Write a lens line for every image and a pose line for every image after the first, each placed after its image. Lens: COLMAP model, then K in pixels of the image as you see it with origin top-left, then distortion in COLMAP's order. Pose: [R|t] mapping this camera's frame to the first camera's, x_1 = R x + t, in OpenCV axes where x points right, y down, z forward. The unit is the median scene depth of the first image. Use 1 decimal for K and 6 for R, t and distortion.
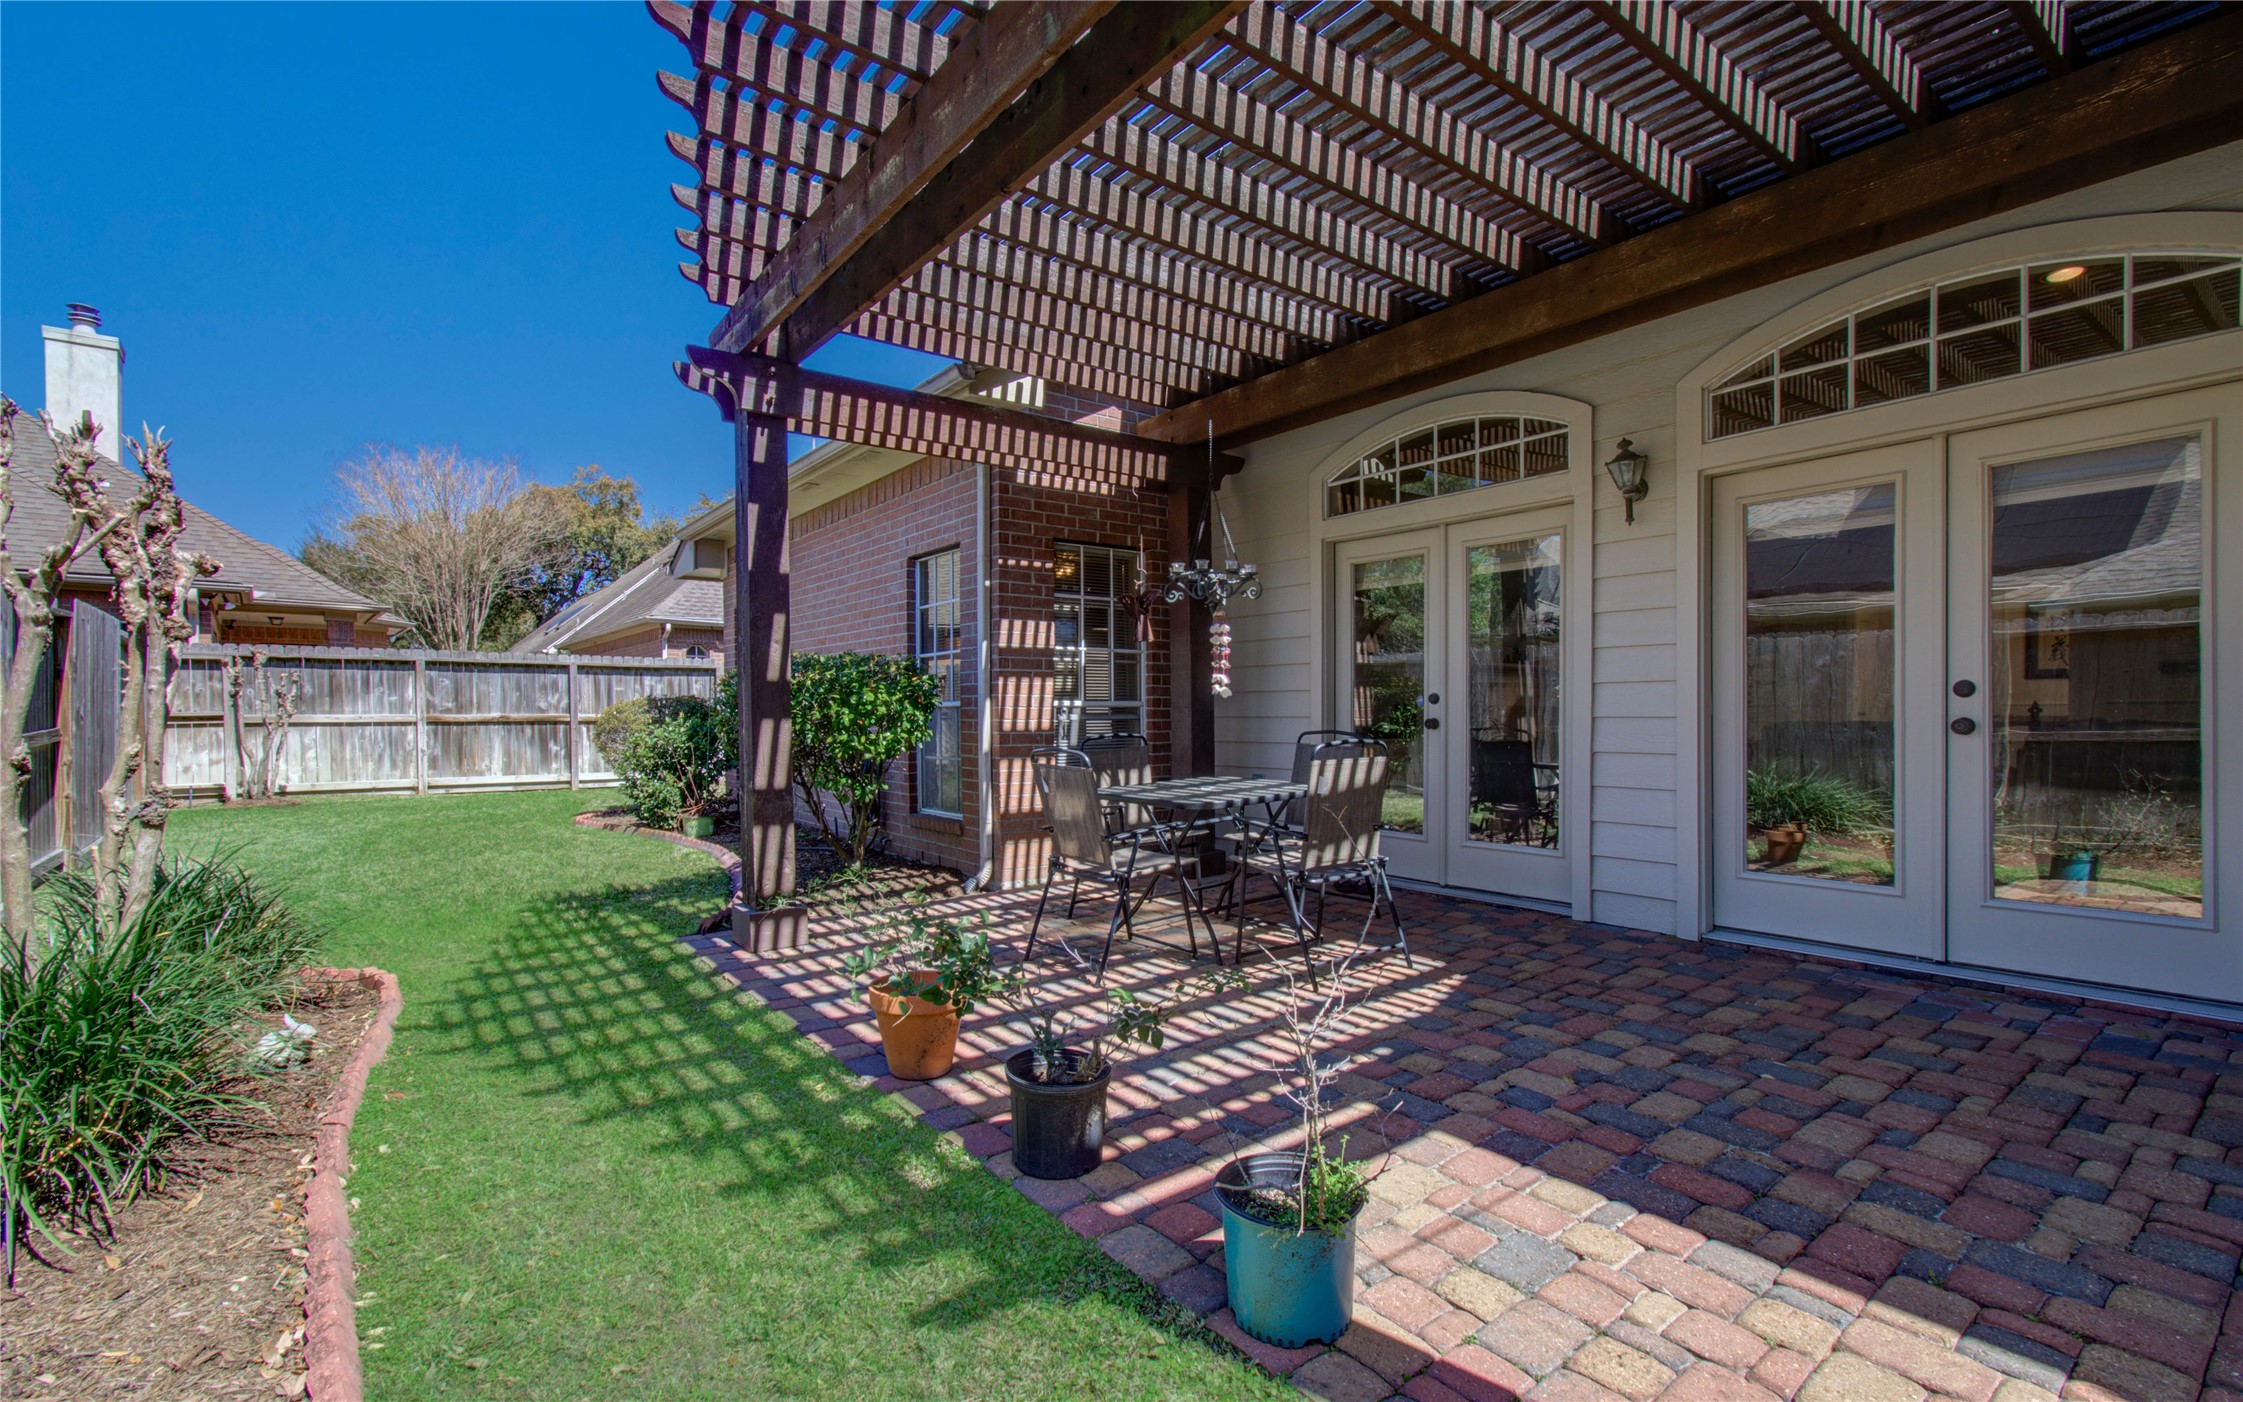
lens RADIAL K [[959.5, 0, 1059.4], [0, 959.5, 701.7], [0, 0, 1]] dist [0.036796, -0.000014]
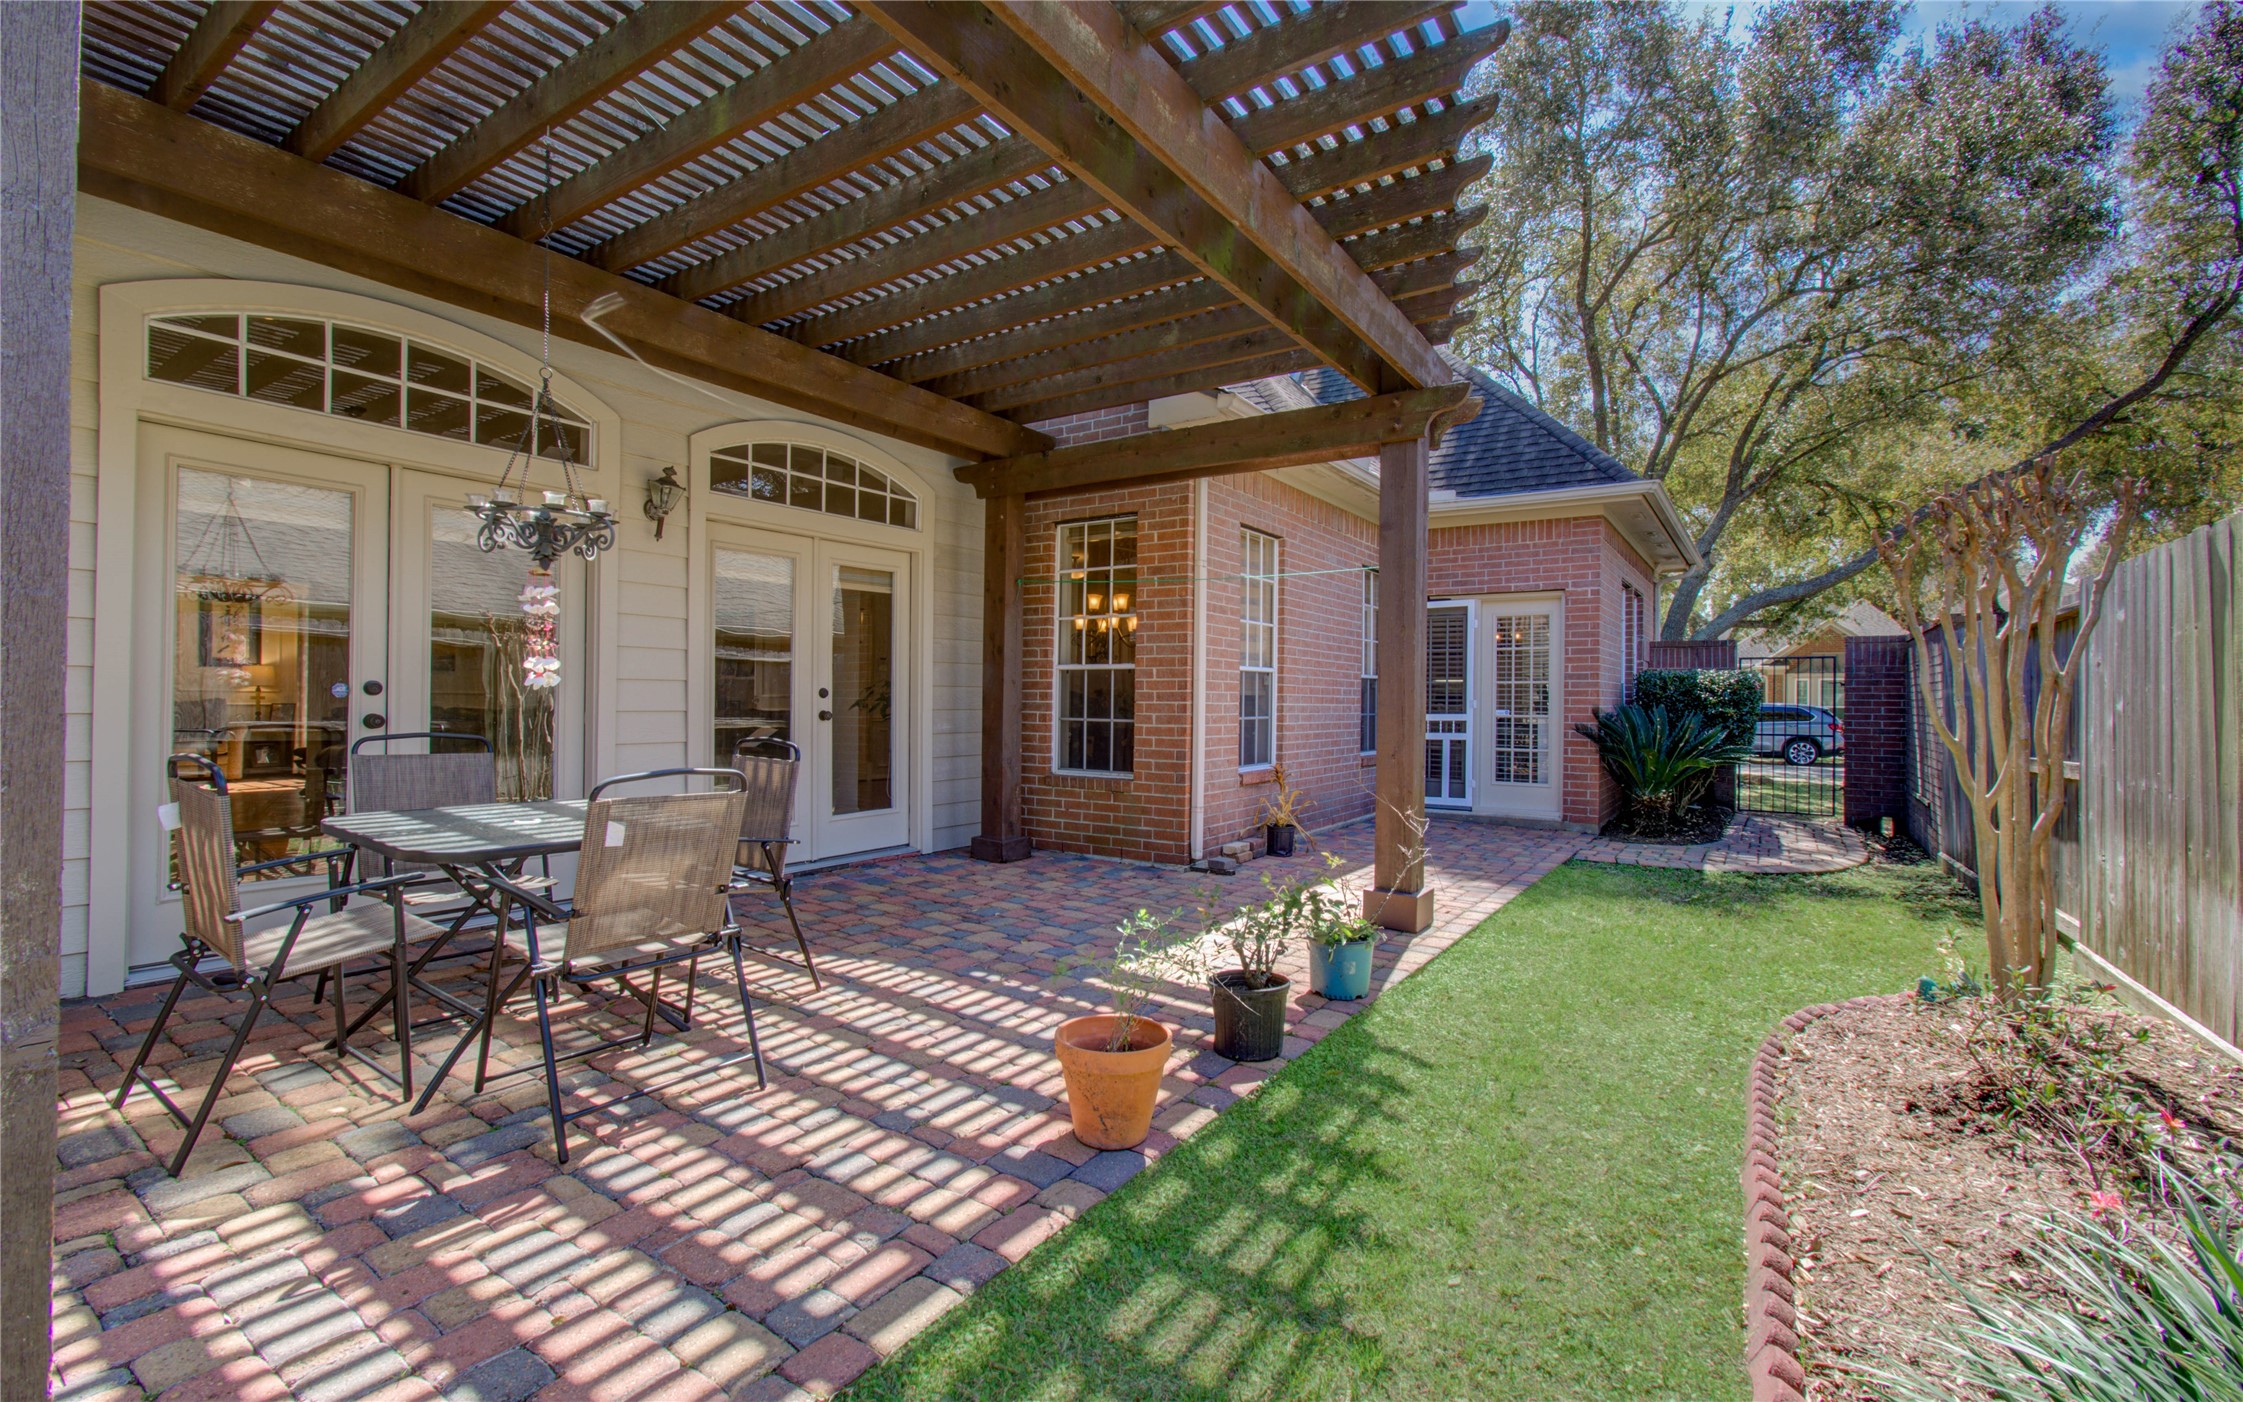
lens RADIAL K [[979.1, 0, 1121.5], [0, 979.1, 701.0], [0, 0, 1]] dist [-0.002158, -0.000565]
pose [[-0.341285, 0.006351, 0.939939, -0.785195], [-0.005009, 0.999951, -0.008575, 0.011502], [-0.939947, -0.007635, -0.341236, 1.053065]]
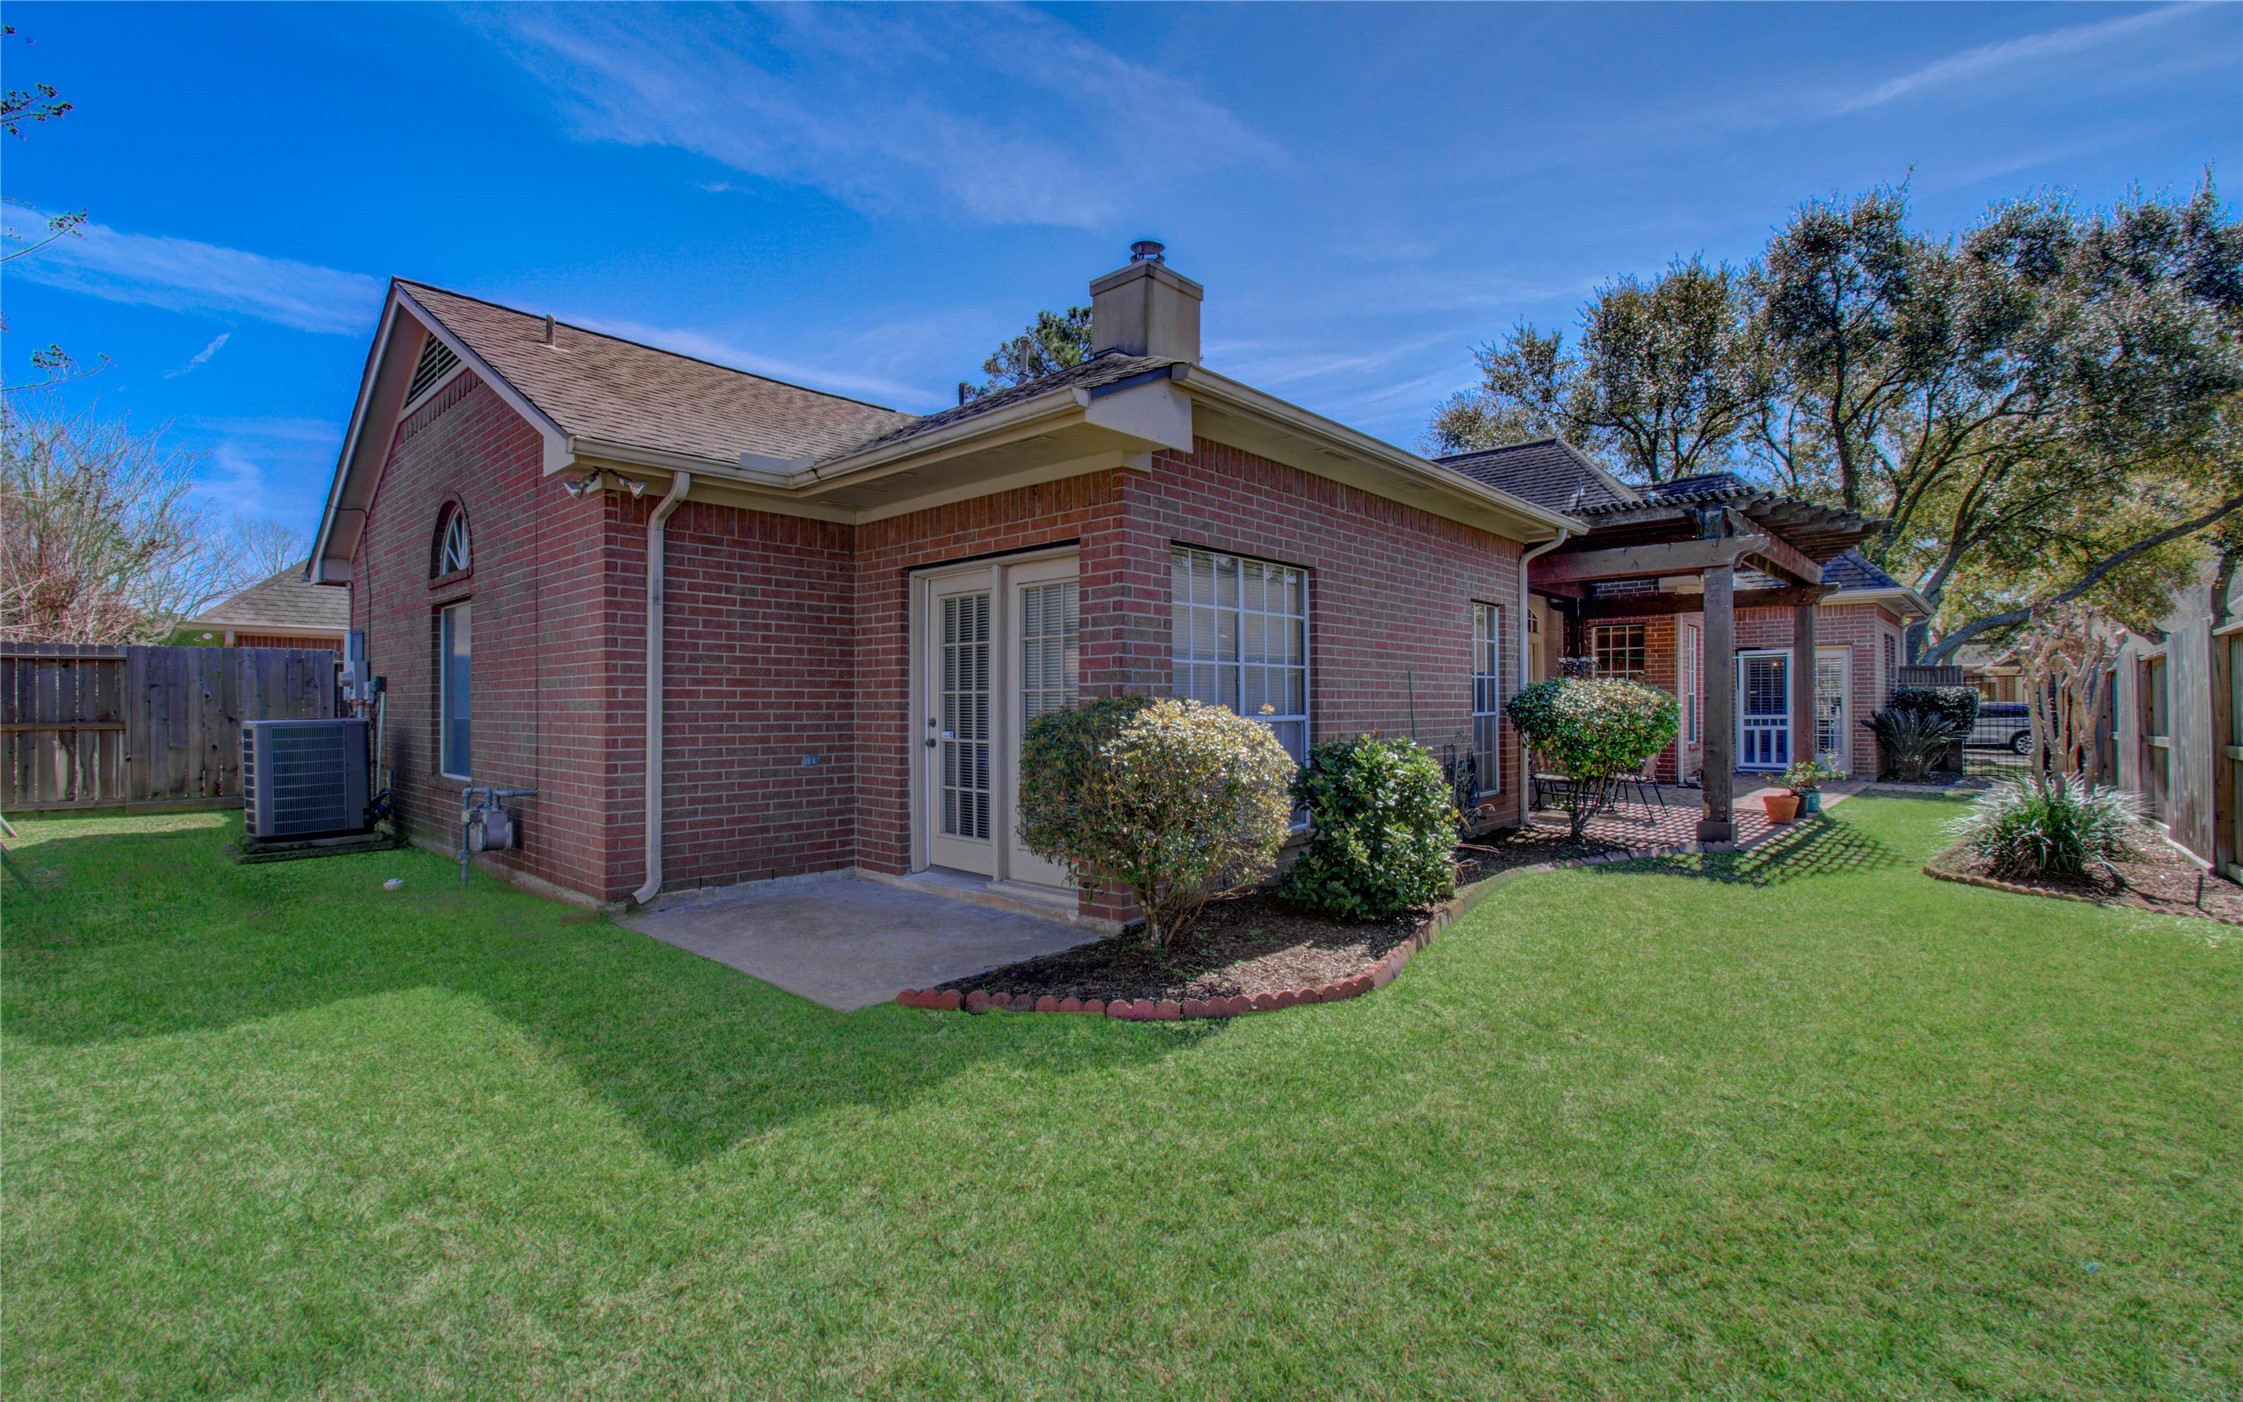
lens RADIAL K [[979.1, 0, 1121.5], [0, 979.1, 701.0], [0, 0, 1]] dist [-0.002158, -0.000565]
pose [[-0.193611, 0.014352, 0.980973, -2.353617], [0.008516, 0.999880, -0.012948, -0.010849], [-0.981041, 0.005847, -0.193710, 3.033473]]
